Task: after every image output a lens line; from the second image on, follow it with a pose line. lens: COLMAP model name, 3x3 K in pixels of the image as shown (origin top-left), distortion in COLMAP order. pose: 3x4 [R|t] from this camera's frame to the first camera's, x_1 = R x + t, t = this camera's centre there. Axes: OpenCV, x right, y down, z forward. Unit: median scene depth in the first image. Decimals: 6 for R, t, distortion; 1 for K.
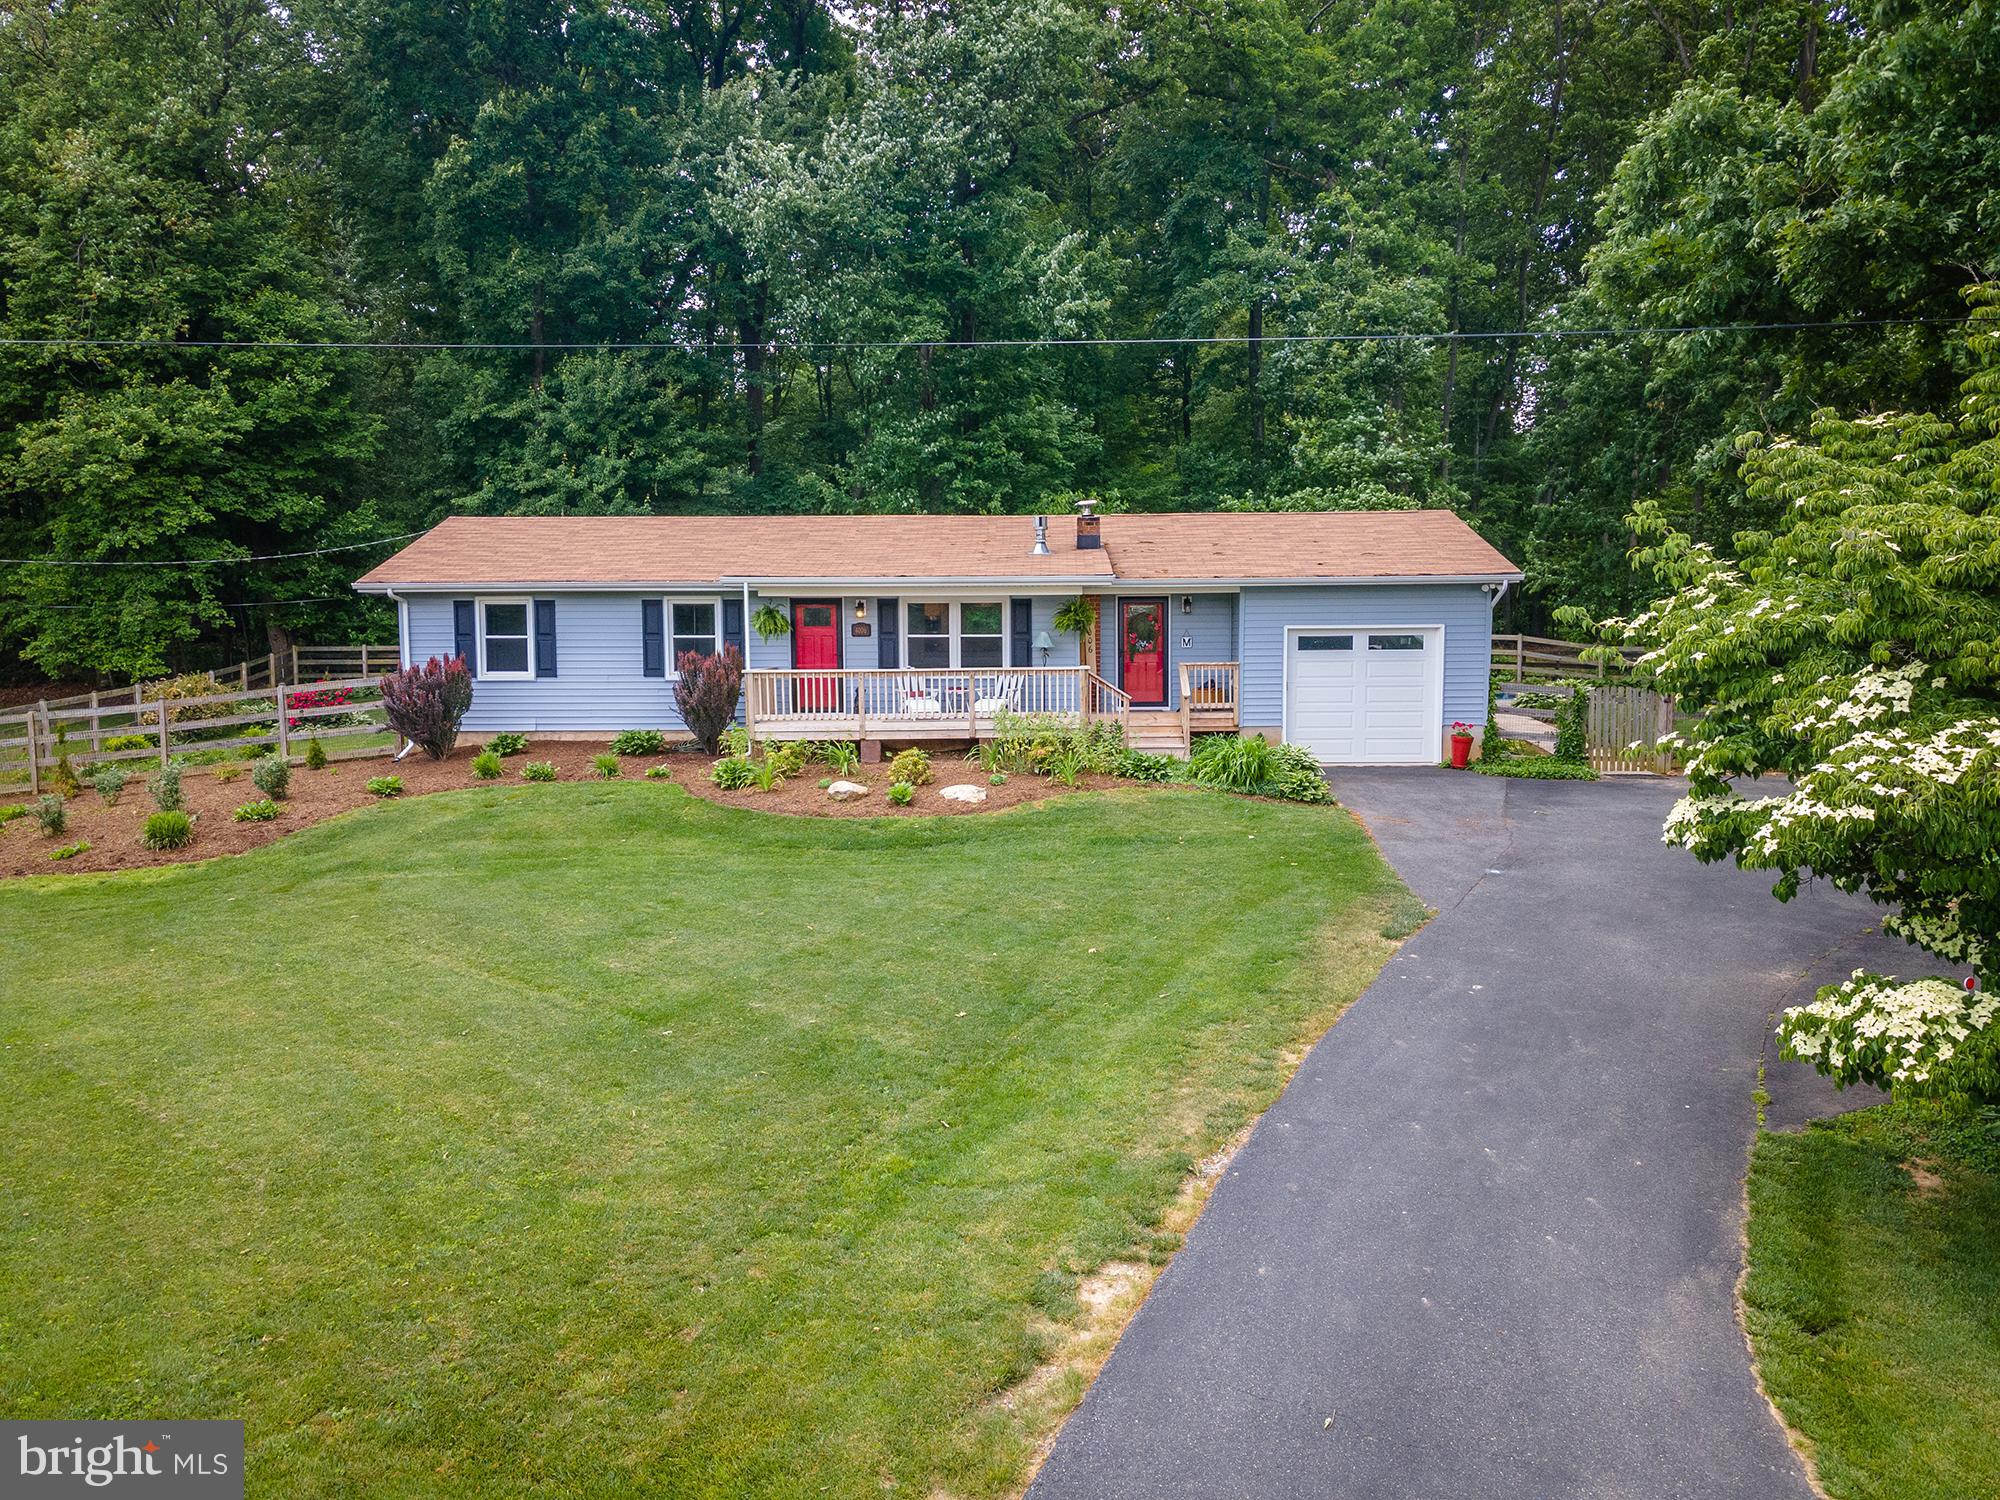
lens RADIAL K [[1428.0, 0, 962.9], [0, 1428.0, 744.6], [0, 0, 1]] dist [0.045240, 0.004708]
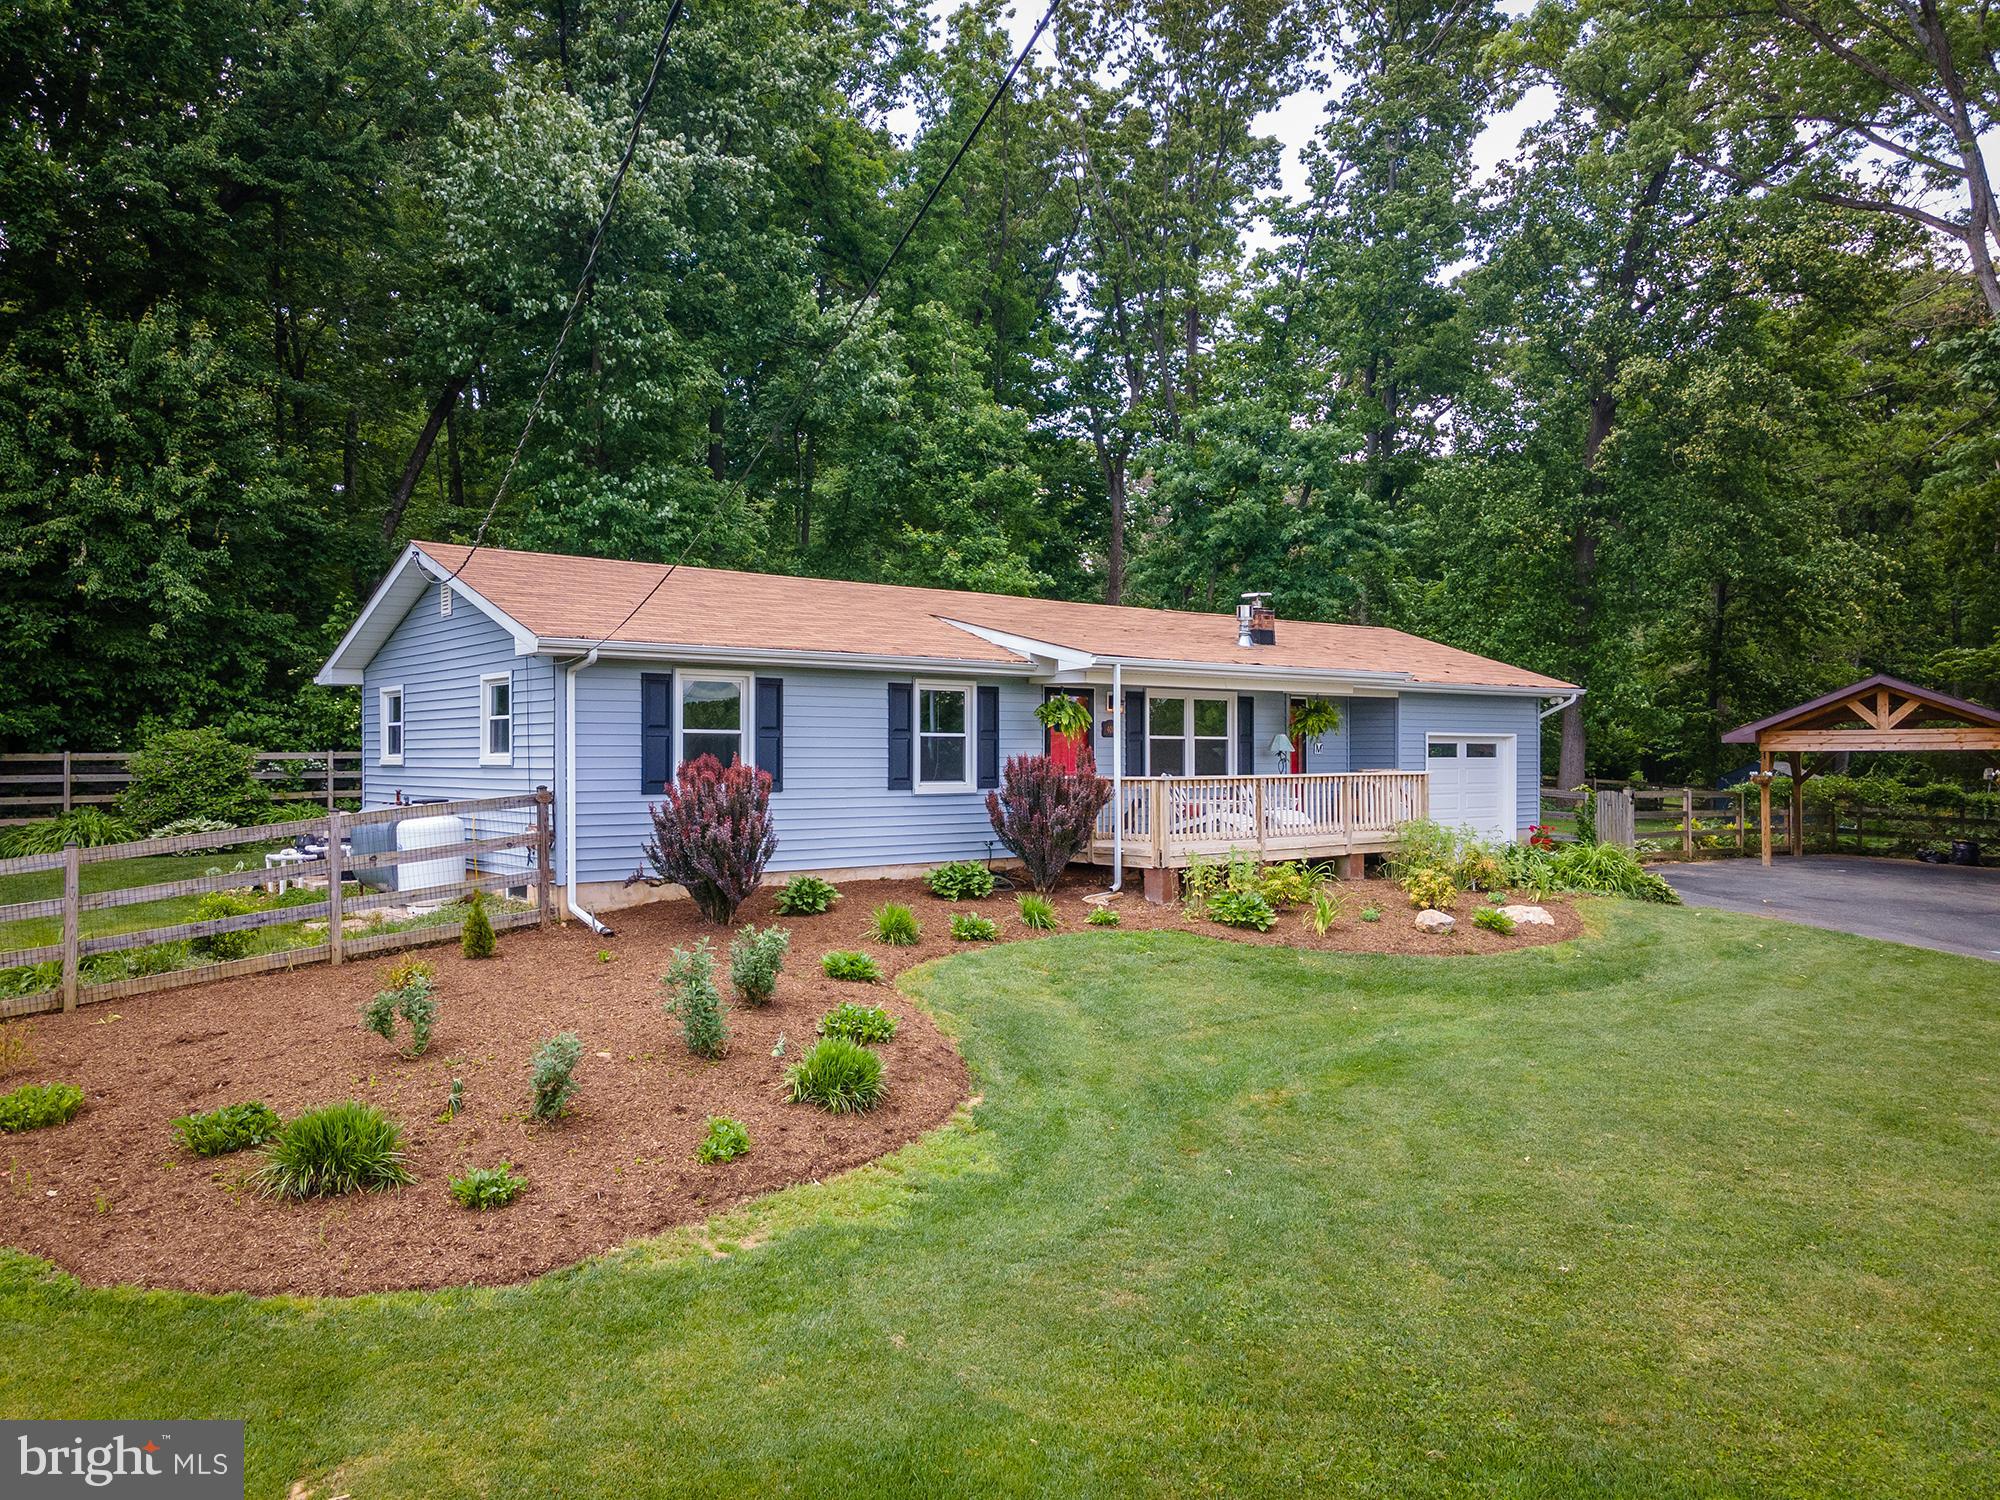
lens RADIAL K [[1430.3, 0, 965.0], [0, 1430.3, 763.2], [0, 0, 1]] dist [0.043747, 0.002772]
pose [[0.776722, 0.002277, 0.629840, -0.729374], [0.047908, 0.996883, -0.062685, -0.016319], [-0.628019, 0.078863, 0.774191, 0.483744]]
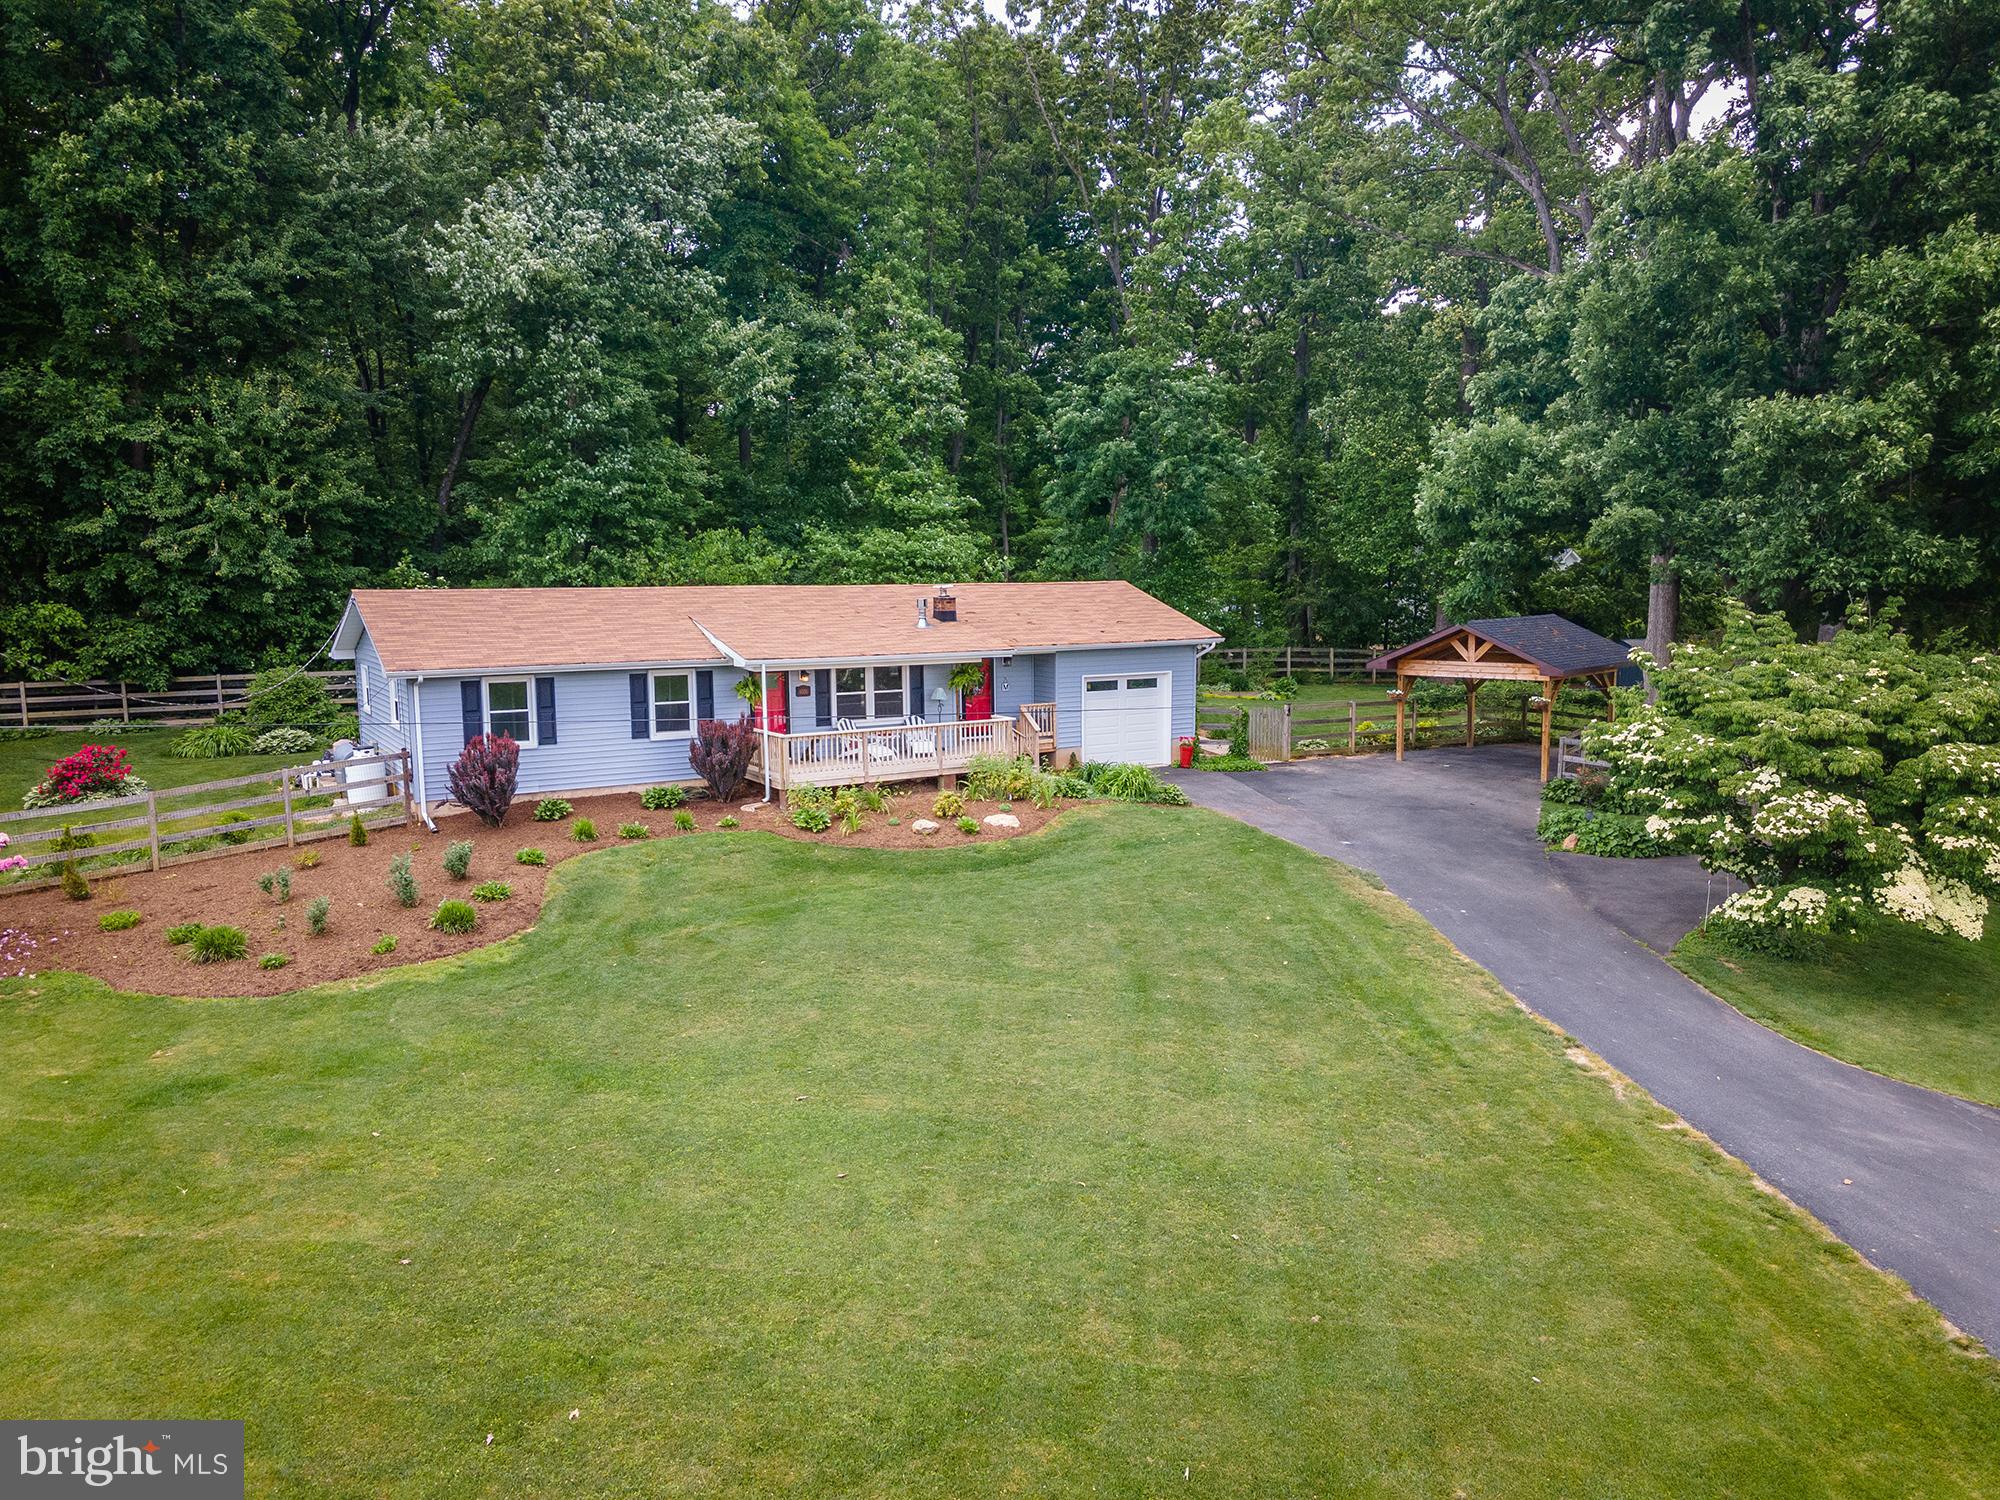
lens RADIAL K [[1428.0, 0, 962.9], [0, 1428.0, 744.6], [0, 0, 1]] dist [0.045240, 0.004708]
pose [[0.859027, -0.064887, 0.507802, -0.668853], [0.045502, 0.997686, 0.050511, -0.102441], [-0.509905, -0.020285, 0.859992, -0.172076]]
